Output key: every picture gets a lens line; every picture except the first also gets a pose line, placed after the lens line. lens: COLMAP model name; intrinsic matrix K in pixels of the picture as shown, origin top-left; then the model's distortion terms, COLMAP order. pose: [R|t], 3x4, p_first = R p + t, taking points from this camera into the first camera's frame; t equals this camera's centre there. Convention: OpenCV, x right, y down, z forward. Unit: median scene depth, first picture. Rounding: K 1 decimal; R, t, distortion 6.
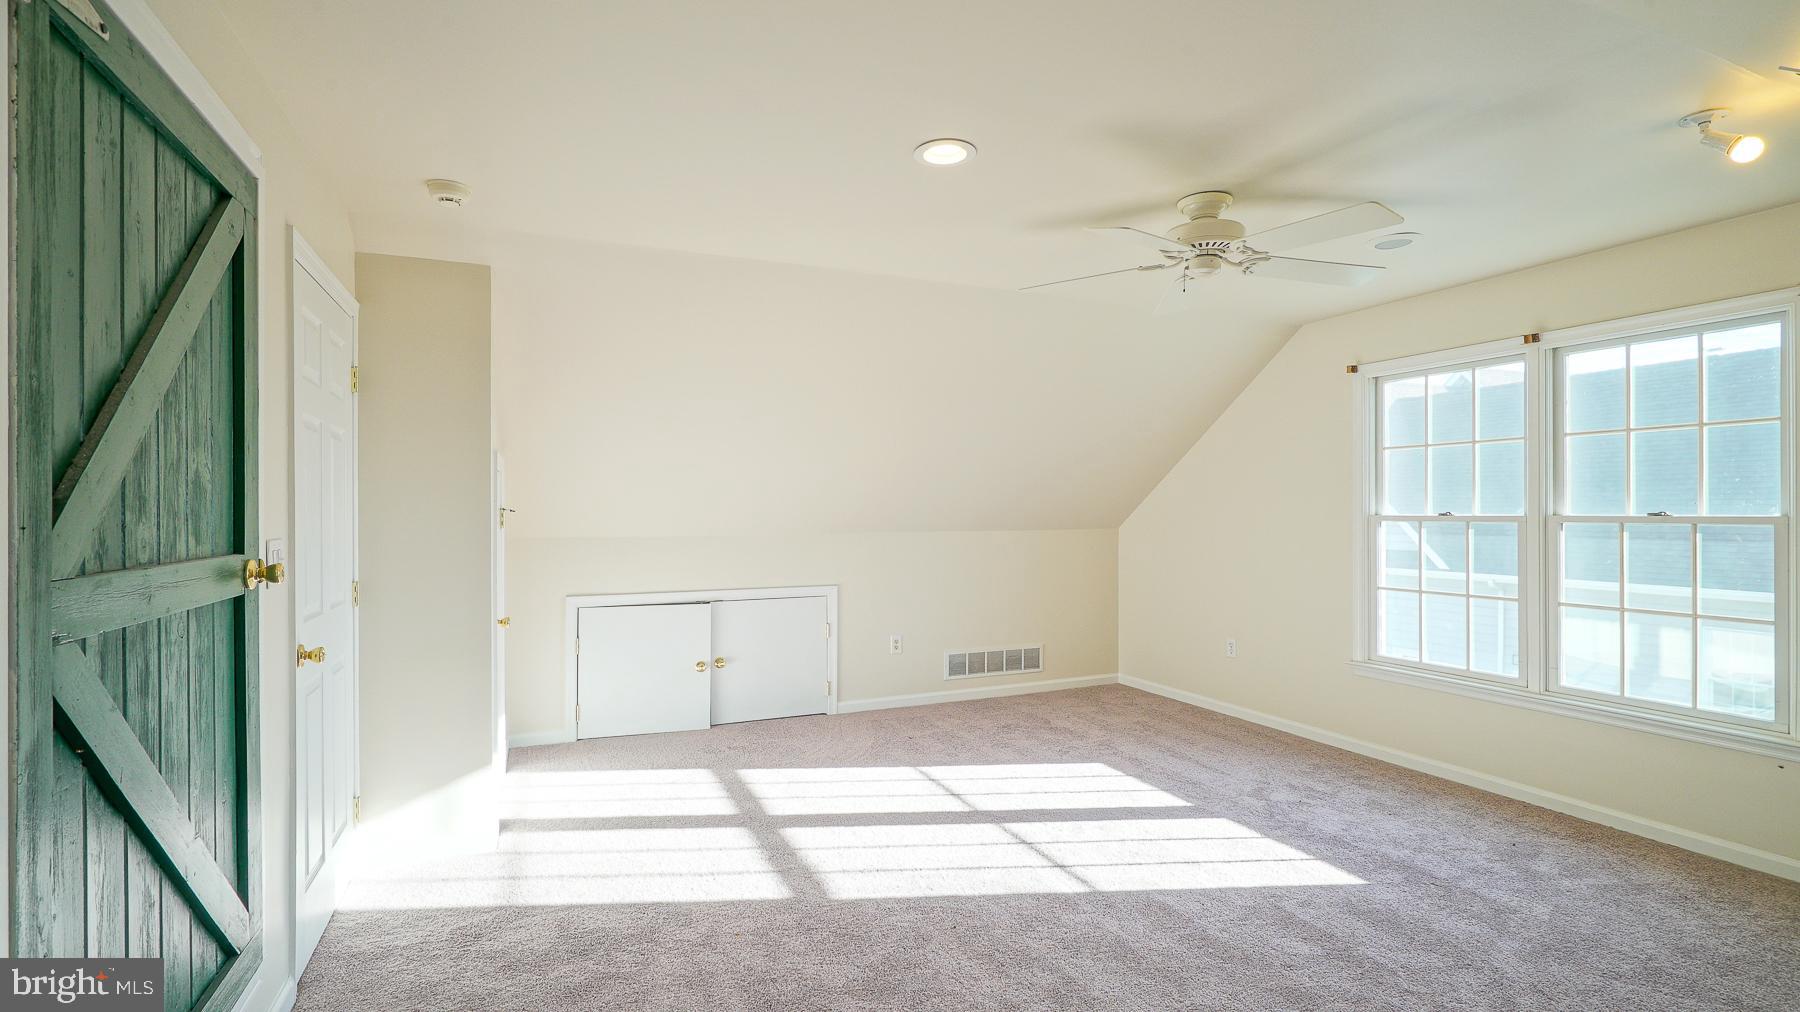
lens RADIAL K [[829.6, 0, 900.0], [0, 829.6, 506.0], [0, 0, 1]] dist [0.001473, 0.001098]
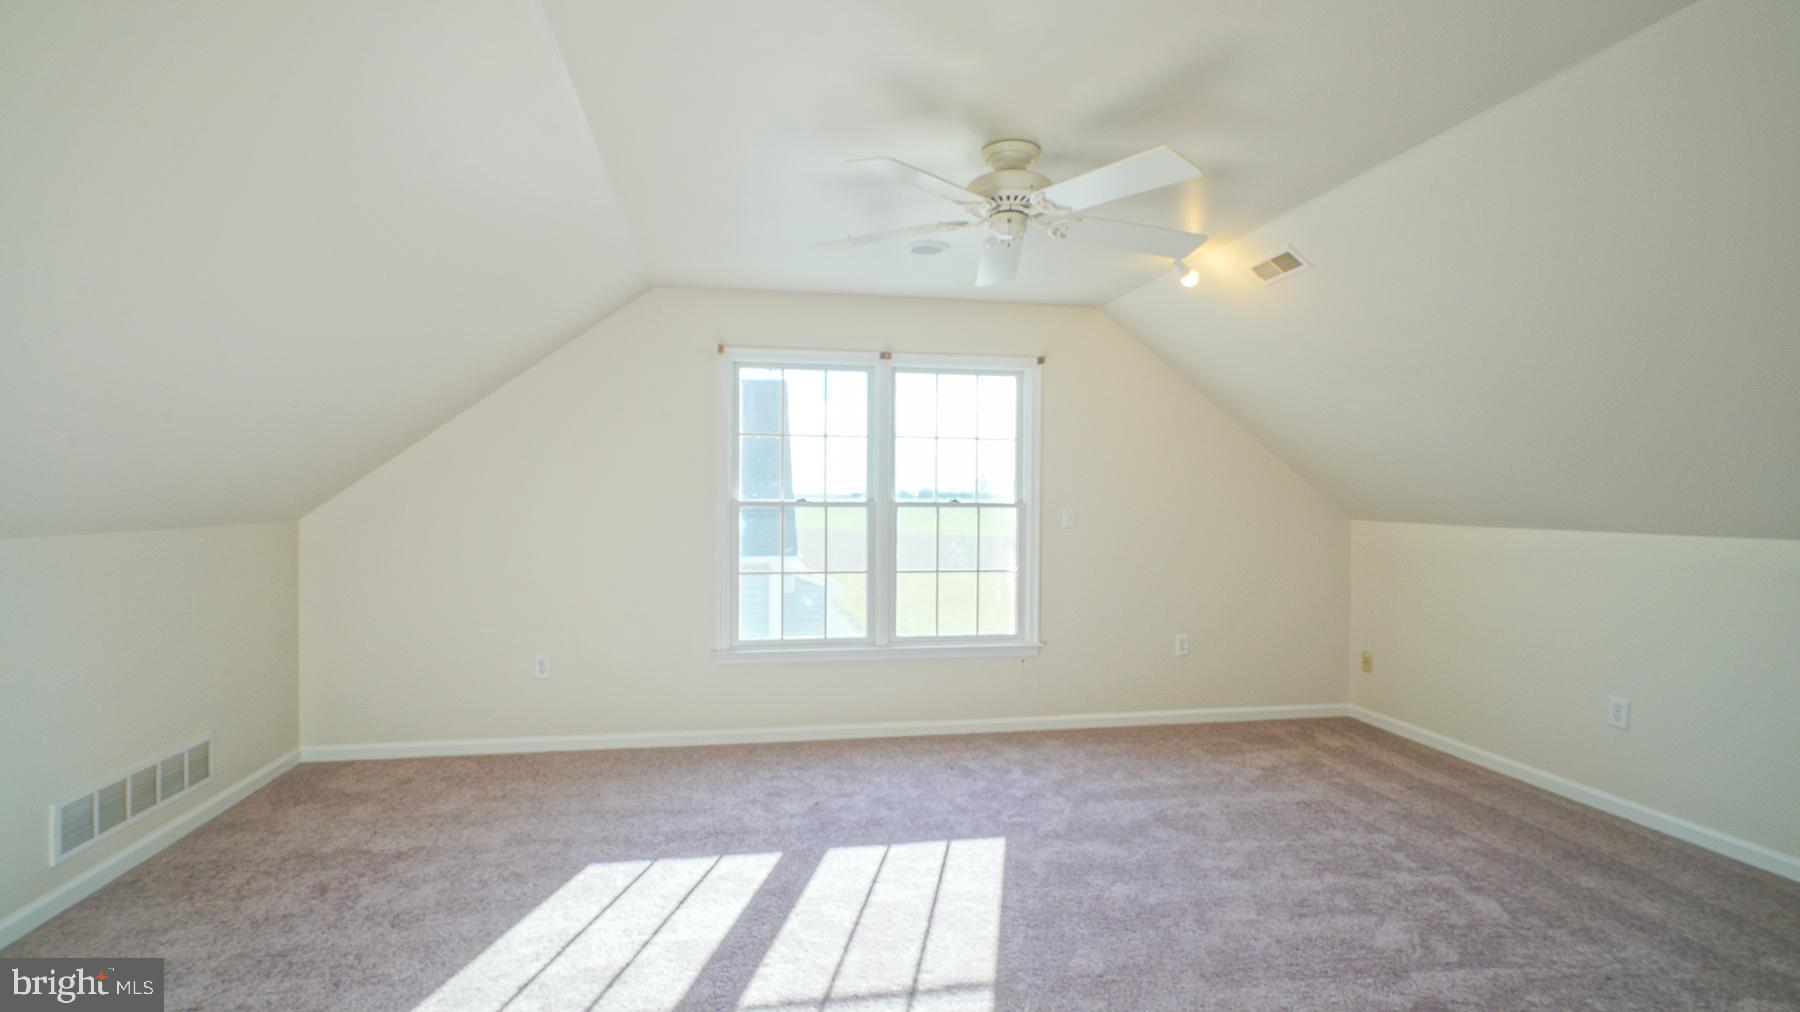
lens RADIAL K [[819.1, 0, 895.7], [0, 819.1, 529.2], [0, 0, 1]] dist [-0.001091, 0.000004]
pose [[0.251959, -0.042842, 0.966789, -0.367638], [-0.013242, 0.998773, 0.047711, -0.006059], [-0.967647, -0.024823, 0.251083, 0.630890]]
